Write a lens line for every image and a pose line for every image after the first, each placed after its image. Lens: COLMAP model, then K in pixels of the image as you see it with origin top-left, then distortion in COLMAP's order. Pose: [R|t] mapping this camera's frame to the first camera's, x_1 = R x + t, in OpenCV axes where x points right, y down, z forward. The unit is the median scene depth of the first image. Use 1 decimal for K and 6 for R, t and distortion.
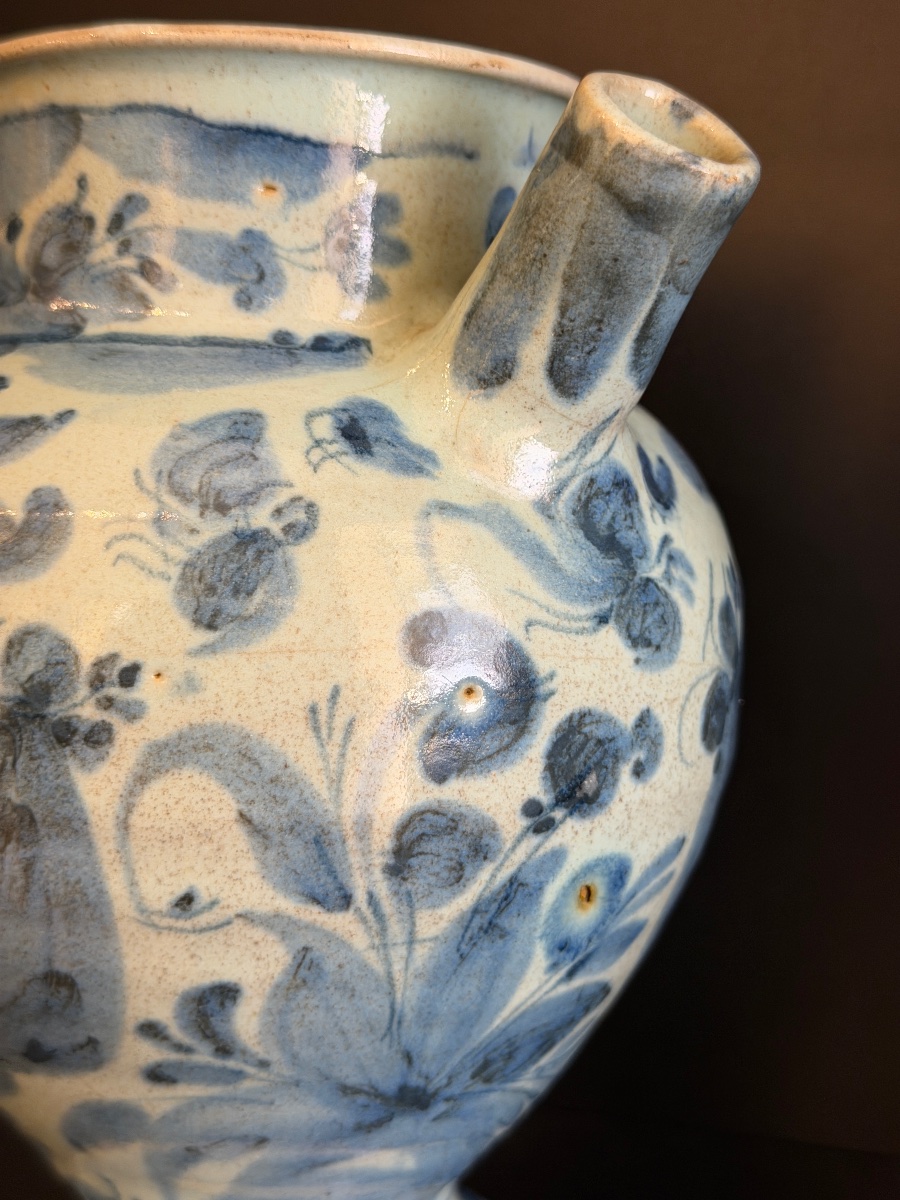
lens RADIAL K [[1715.0, 0, 440.0], [0, 1715.0, 602.2], [0, 0, 1]] dist [0.086654, 0.000000]
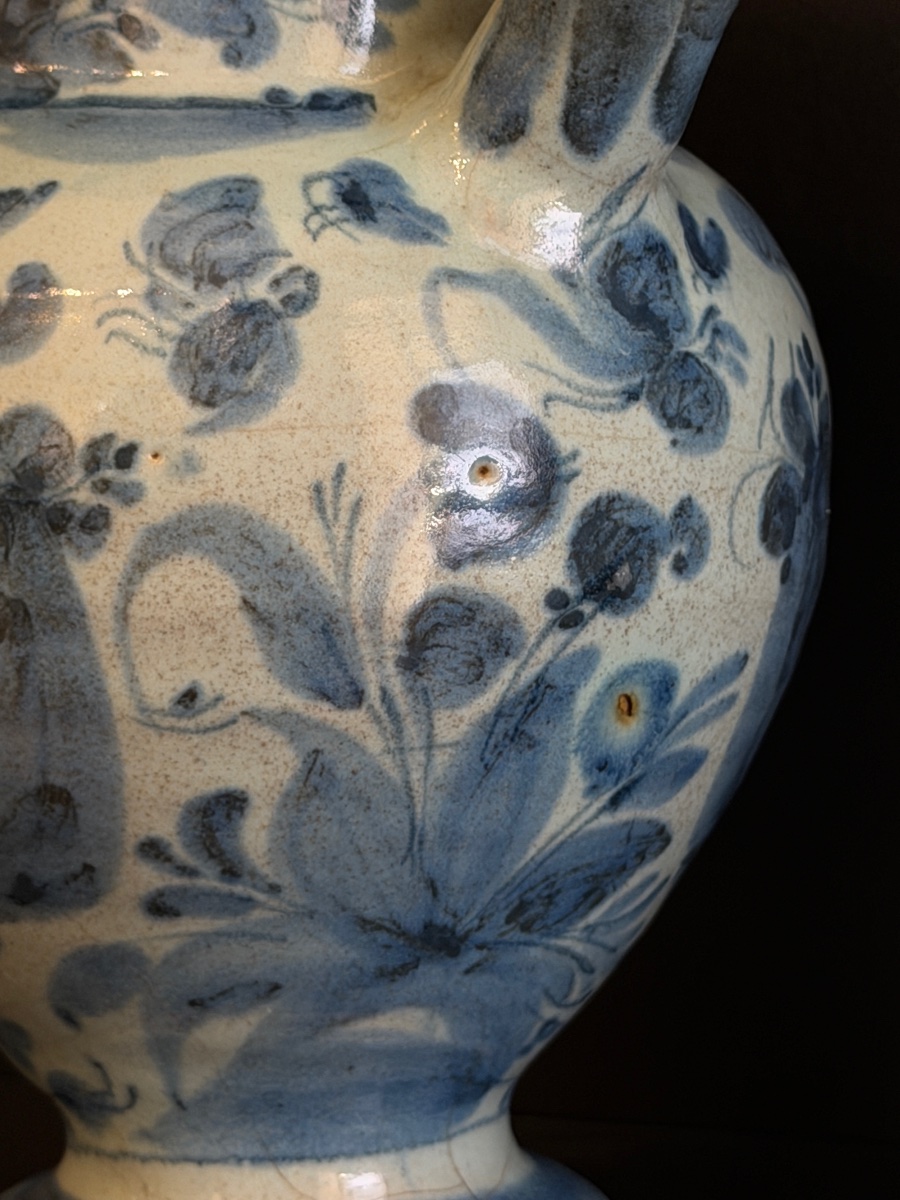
lens RADIAL K [[3523.0, 0, 455.2], [0, 3523.0, 595.2], [0, 0, 1]] dist [0.065455, 0.000000]
pose [[0.998984, -0.021407, -0.039656, 0.073663], [0.021533, 0.999764, 0.002753, 0.110463], [0.039588, -0.003604, 0.999210, -0.891696]]
